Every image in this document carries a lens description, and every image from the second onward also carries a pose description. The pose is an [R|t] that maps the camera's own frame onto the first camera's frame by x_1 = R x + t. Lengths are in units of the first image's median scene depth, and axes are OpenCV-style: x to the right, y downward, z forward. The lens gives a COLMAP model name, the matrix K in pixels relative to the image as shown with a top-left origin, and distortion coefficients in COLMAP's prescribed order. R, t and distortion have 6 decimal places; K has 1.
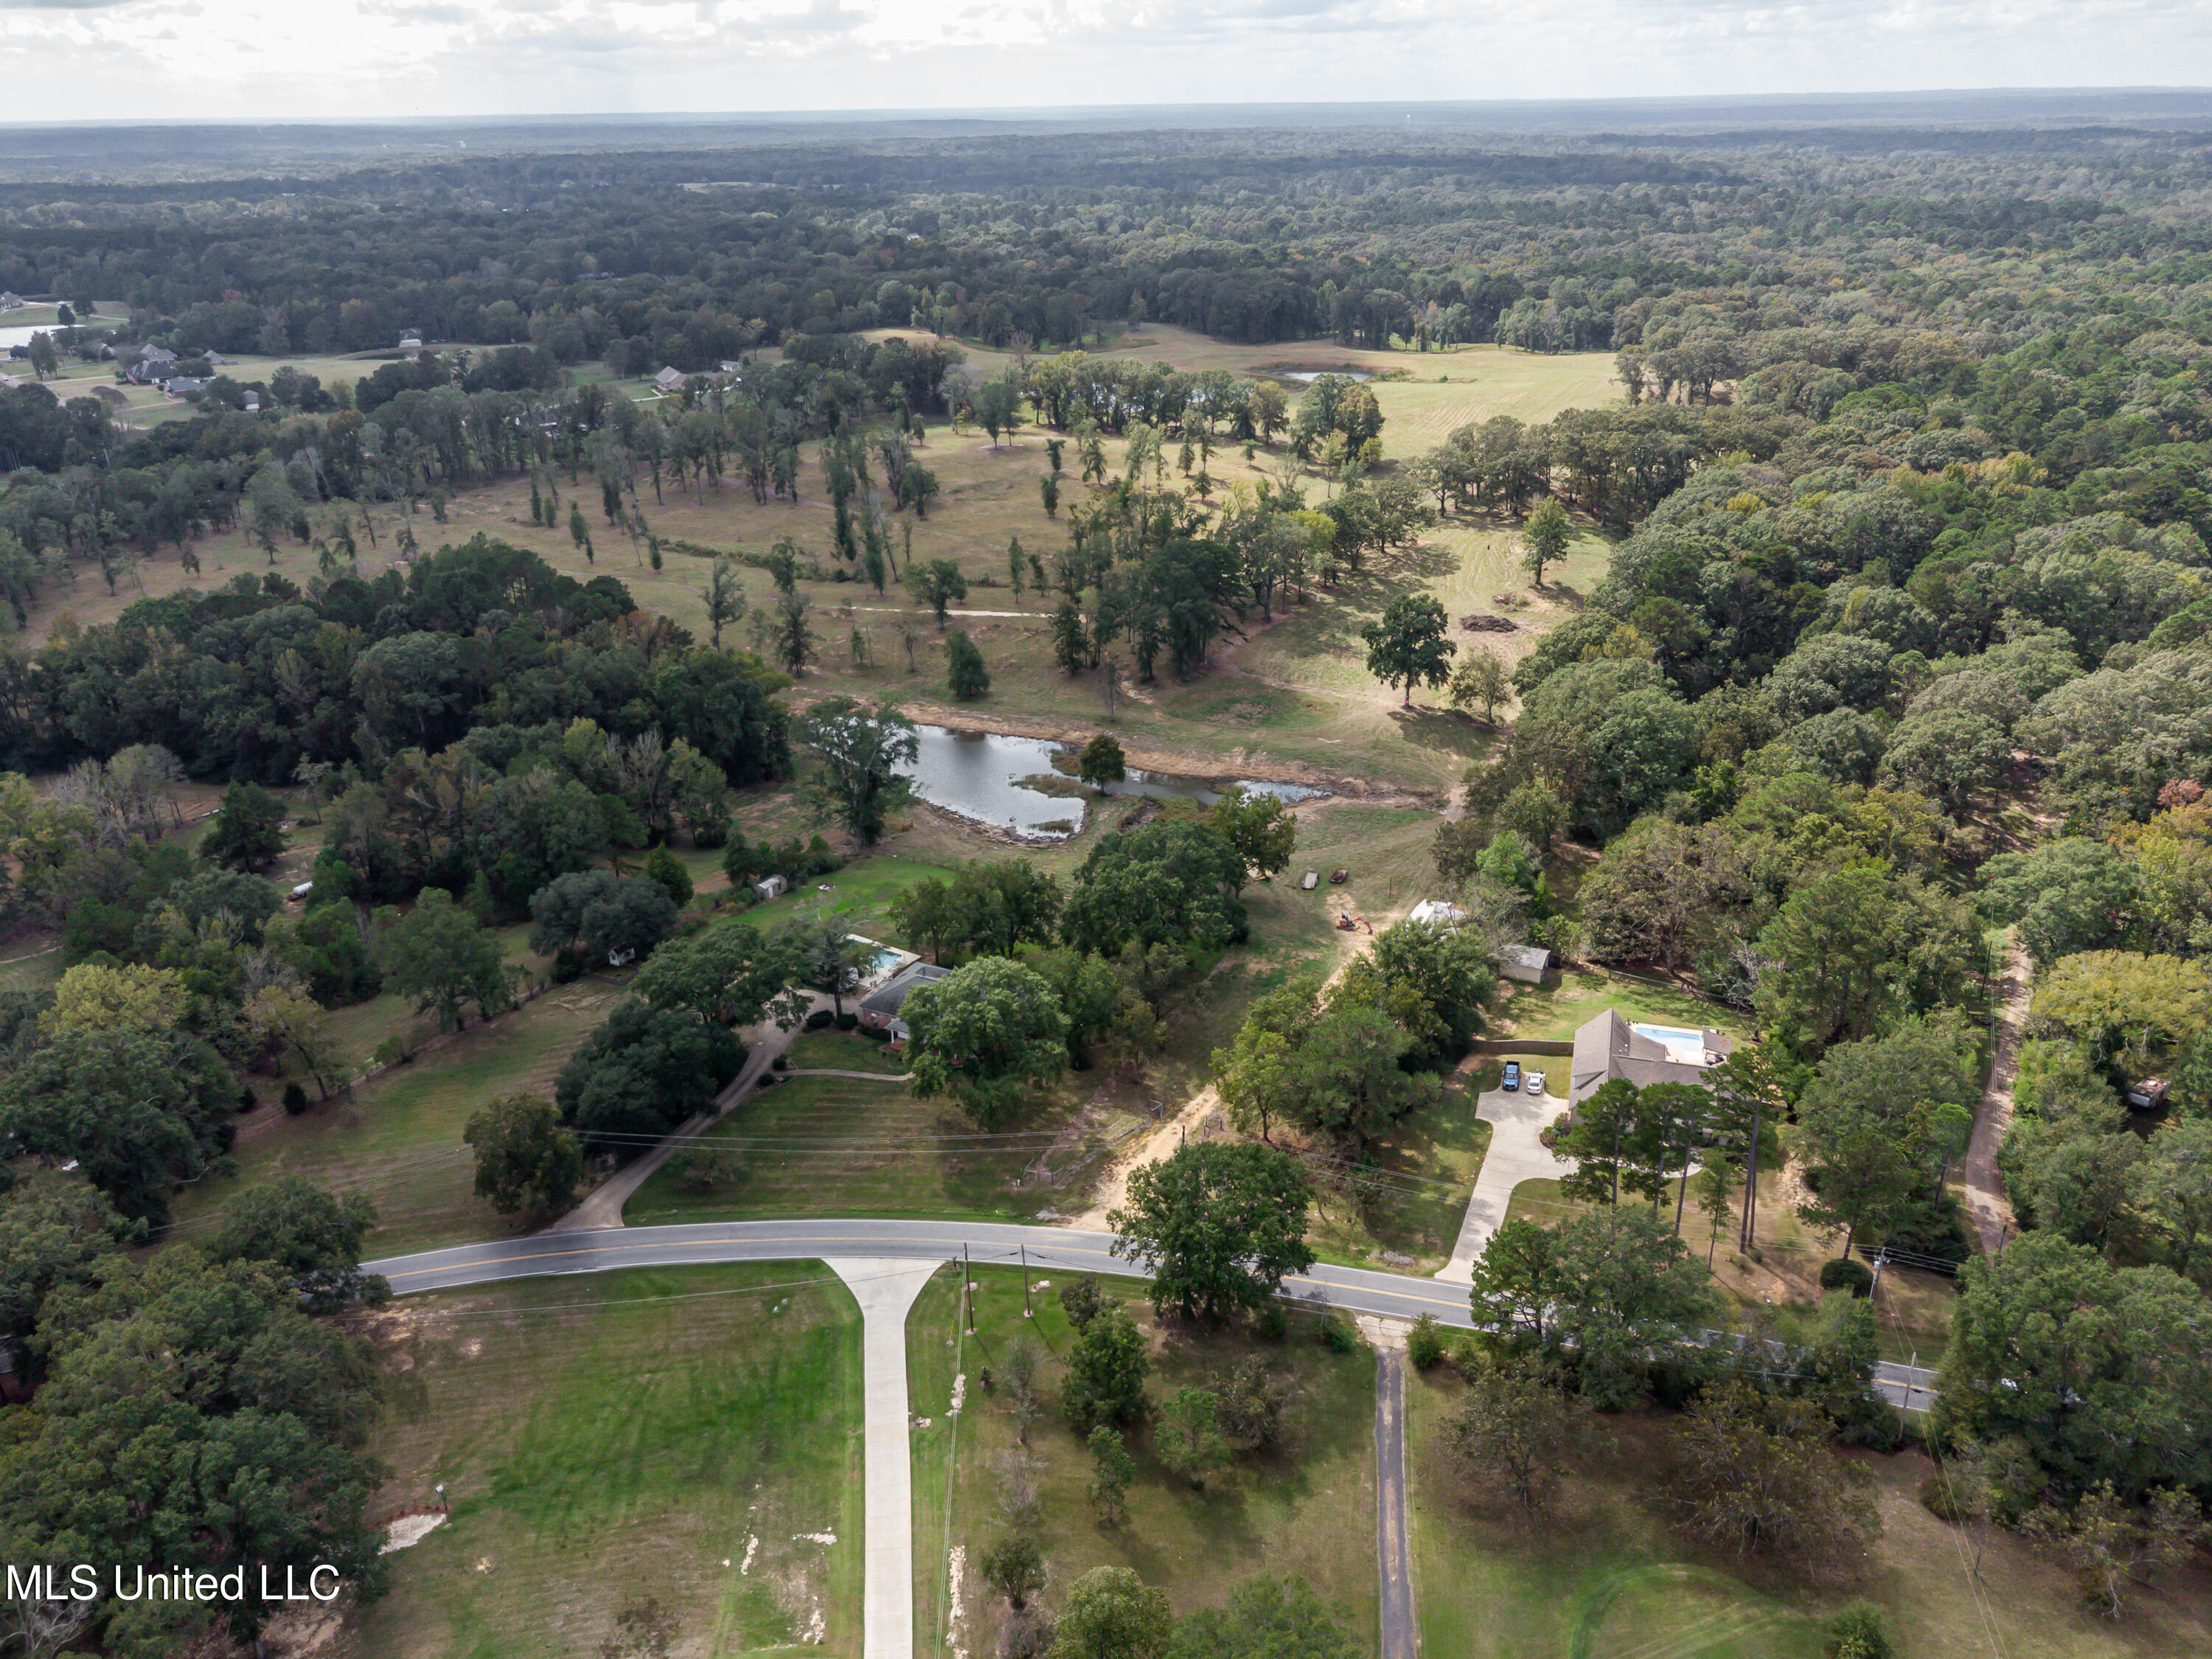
lens RADIAL K [[1628.6, 0, 1091.6], [0, 1628.6, 840.7], [0, 0, 1]] dist [0.009647, 0.014096]
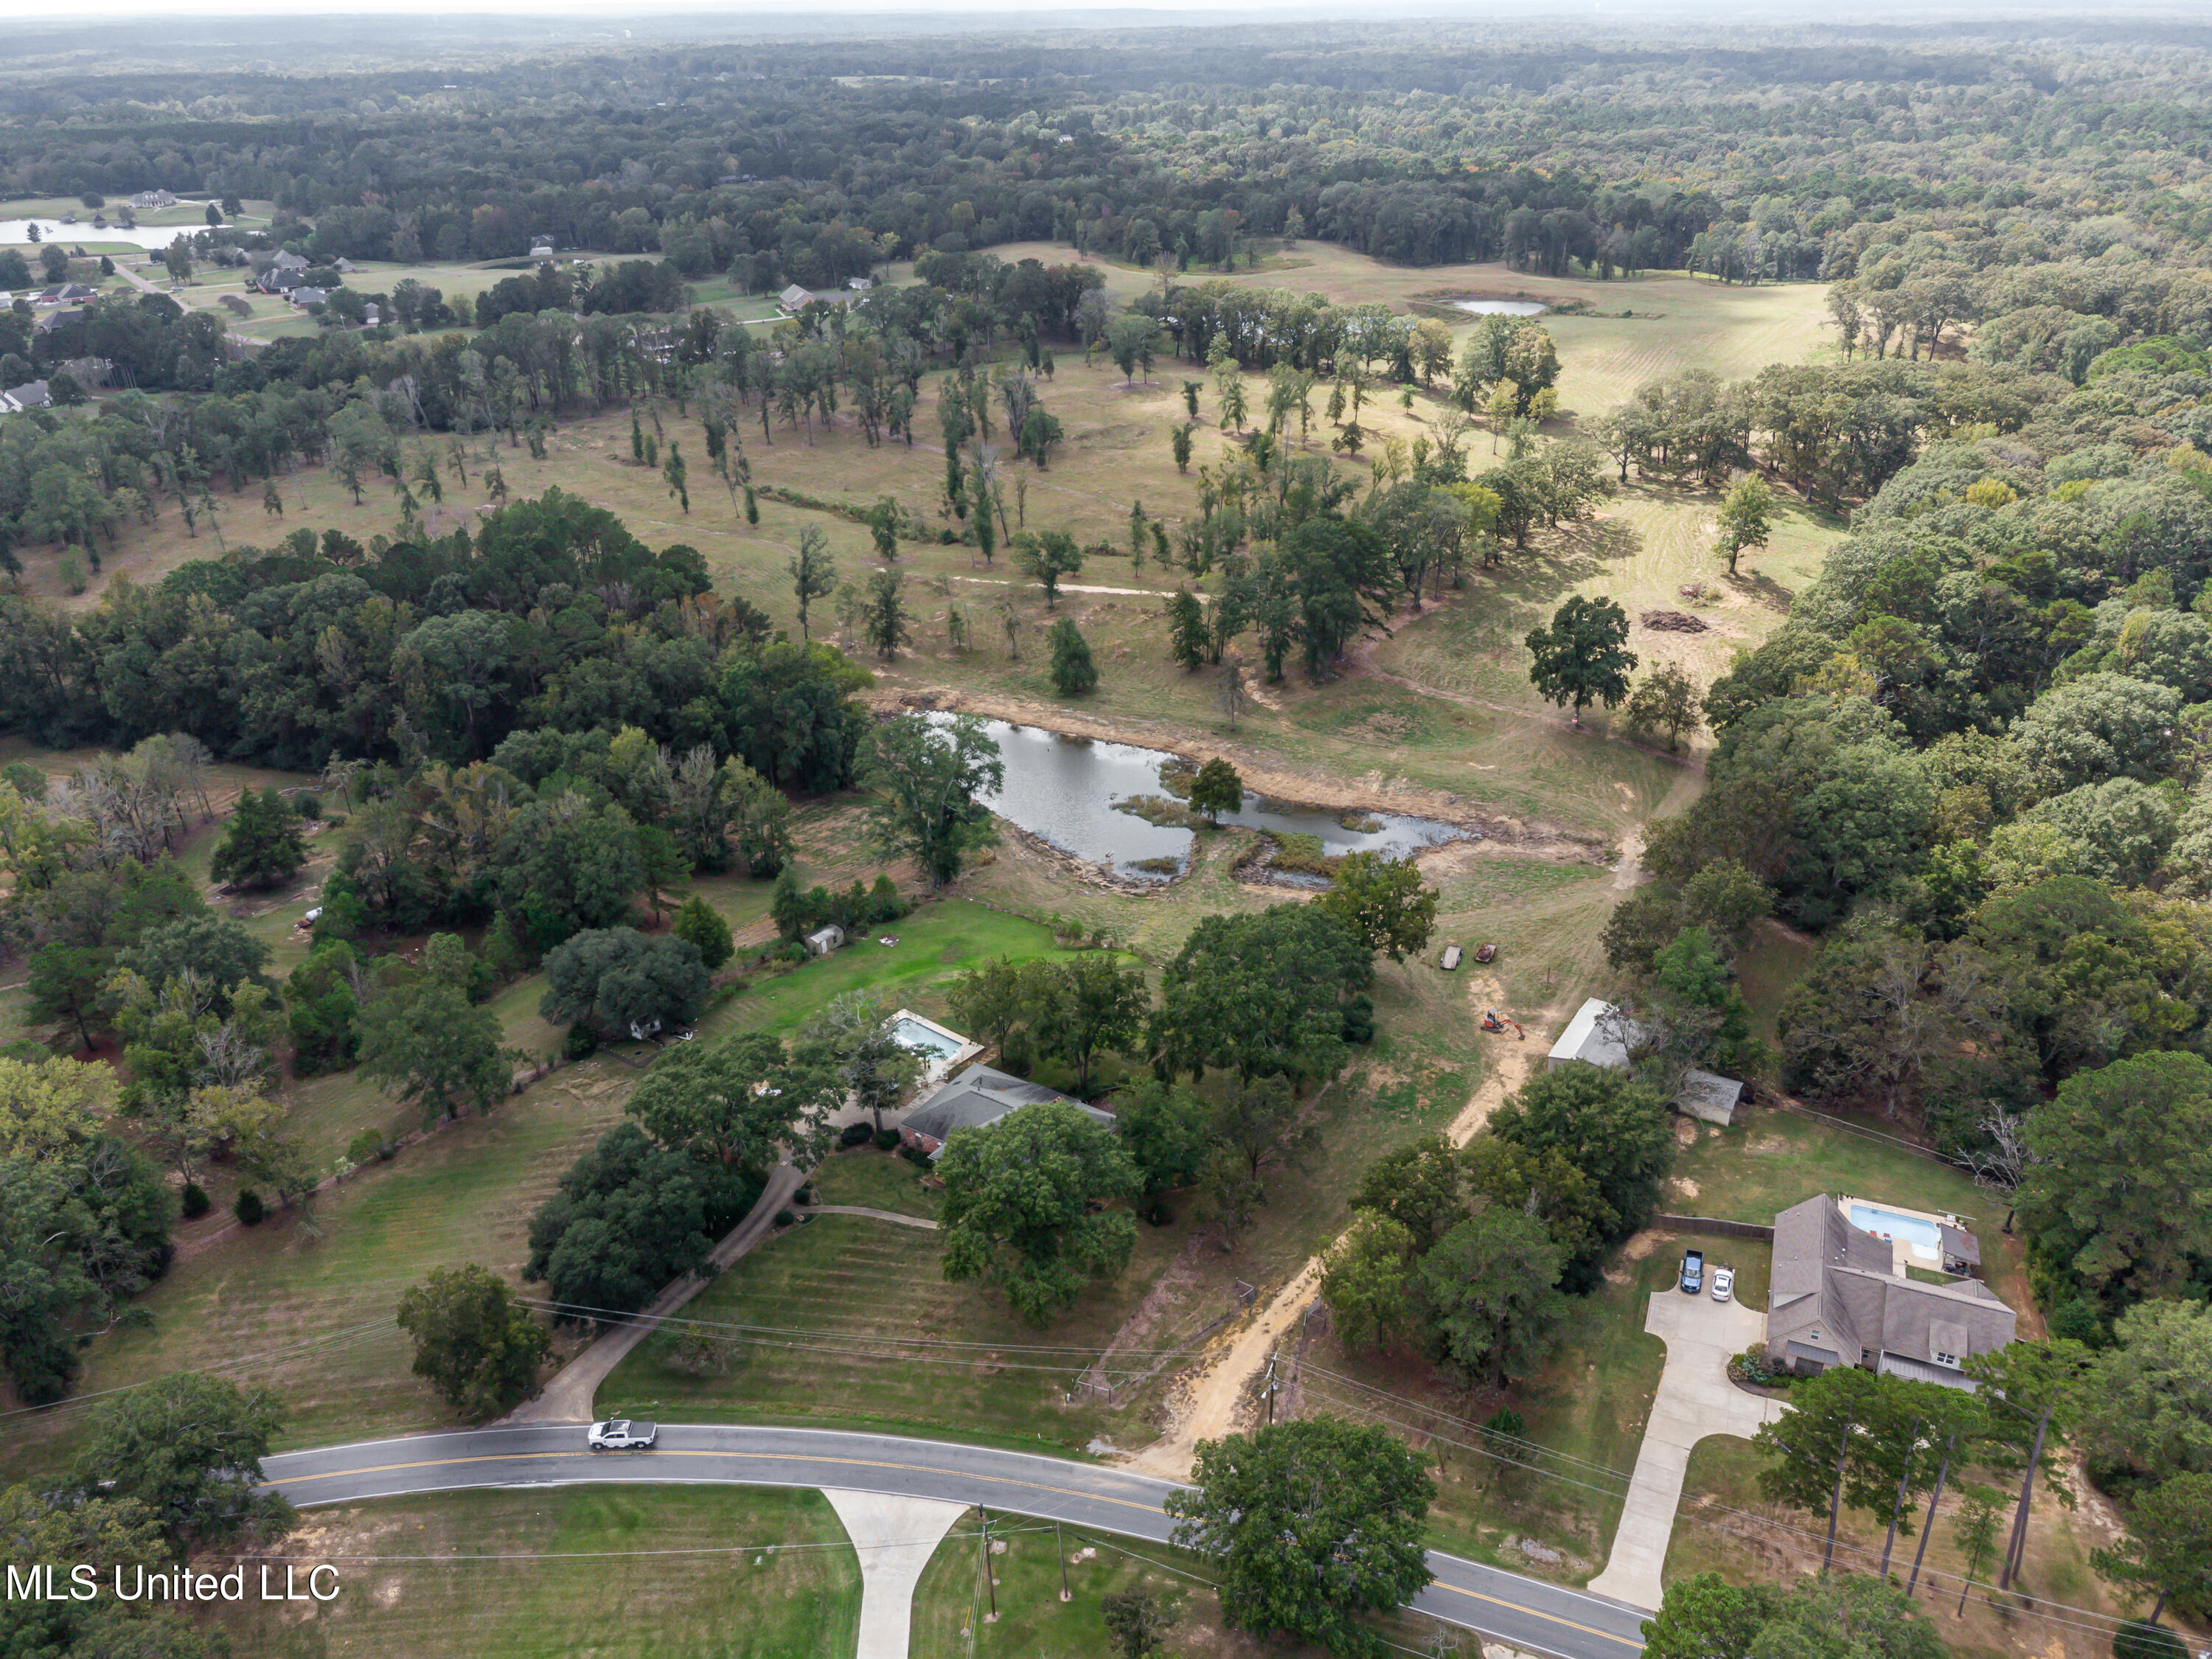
lens RADIAL K [[1628.6, 0, 1097.1], [0, 1628.6, 824.3], [0, 0, 1]] dist [0.009647, 0.014096]
pose [[0.995882, 0.041545, -0.080581, 0.012856], [-0.037612, 0.998054, 0.049726, -0.064534], [0.082490, -0.046491, 0.995507, 0.113480]]
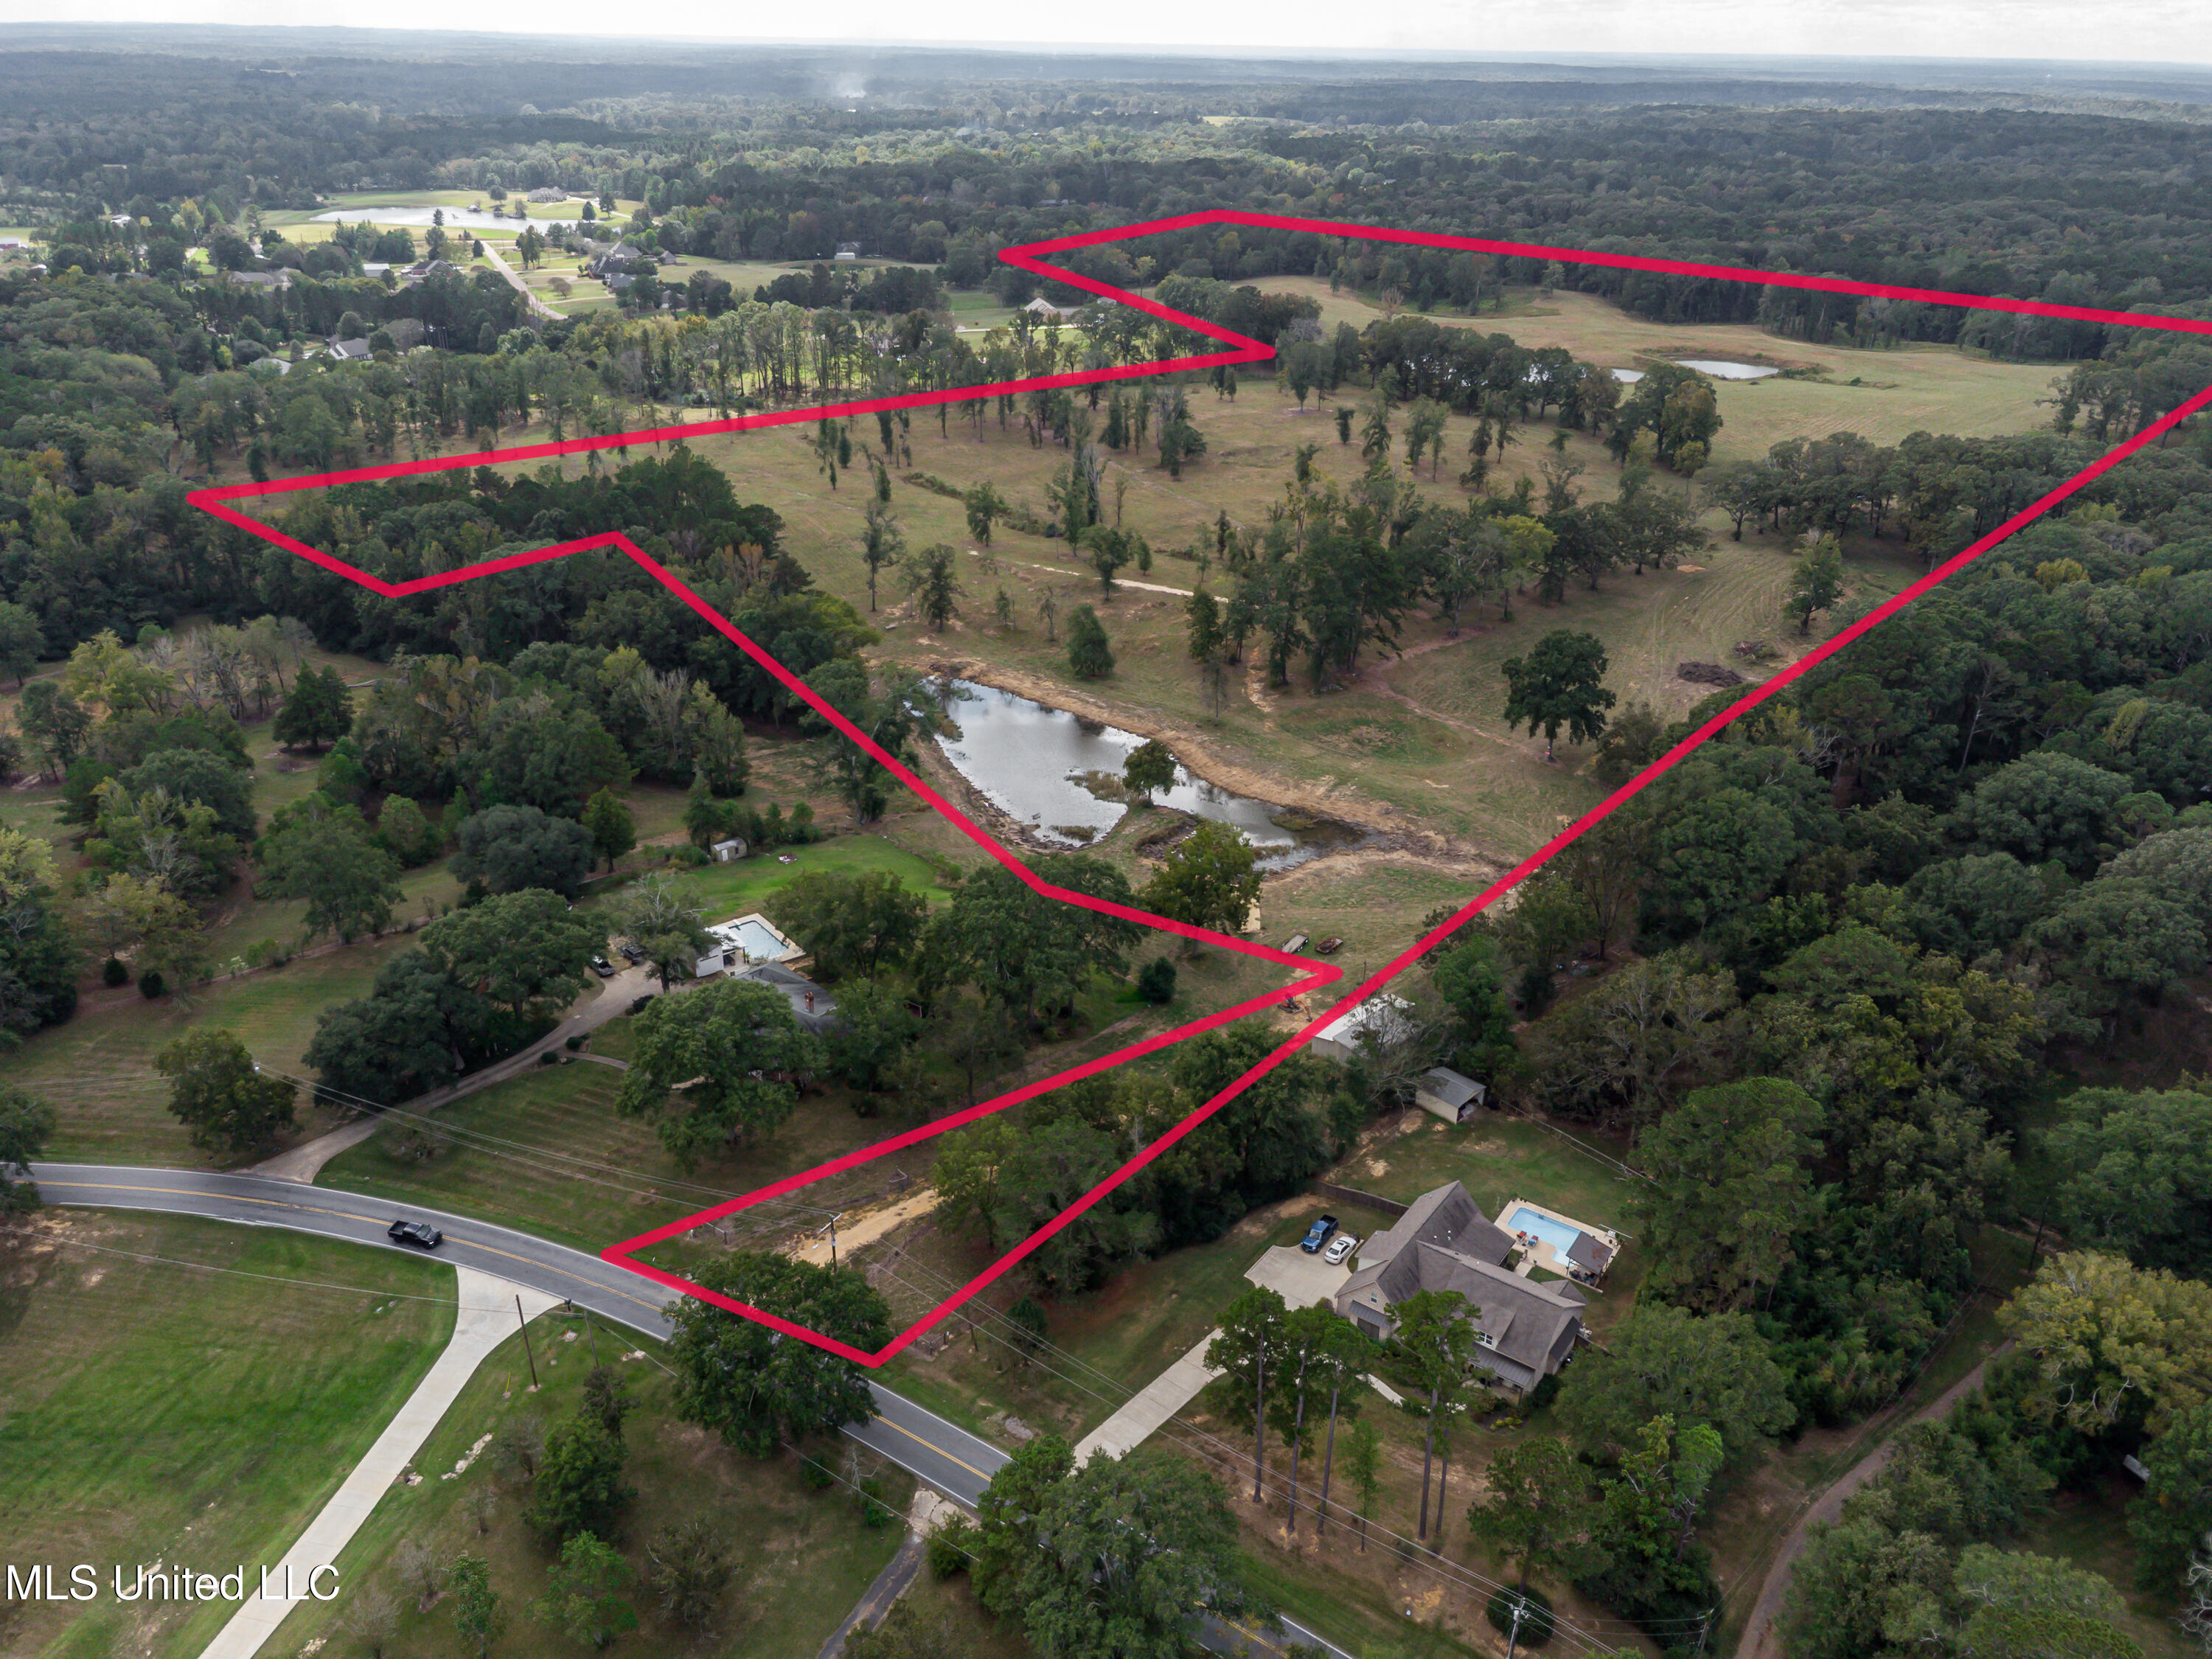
lens RADIAL K [[1628.6, 0, 1110.3], [0, 1628.6, 831.1], [0, 0, 1]] dist [0.009647, 0.014096]
pose [[0.949928, 0.164750, -0.265507, 0.211564], [-0.157710, 0.986329, 0.047774, -0.049827], [0.269748, -0.003508, 0.962925, 0.106132]]
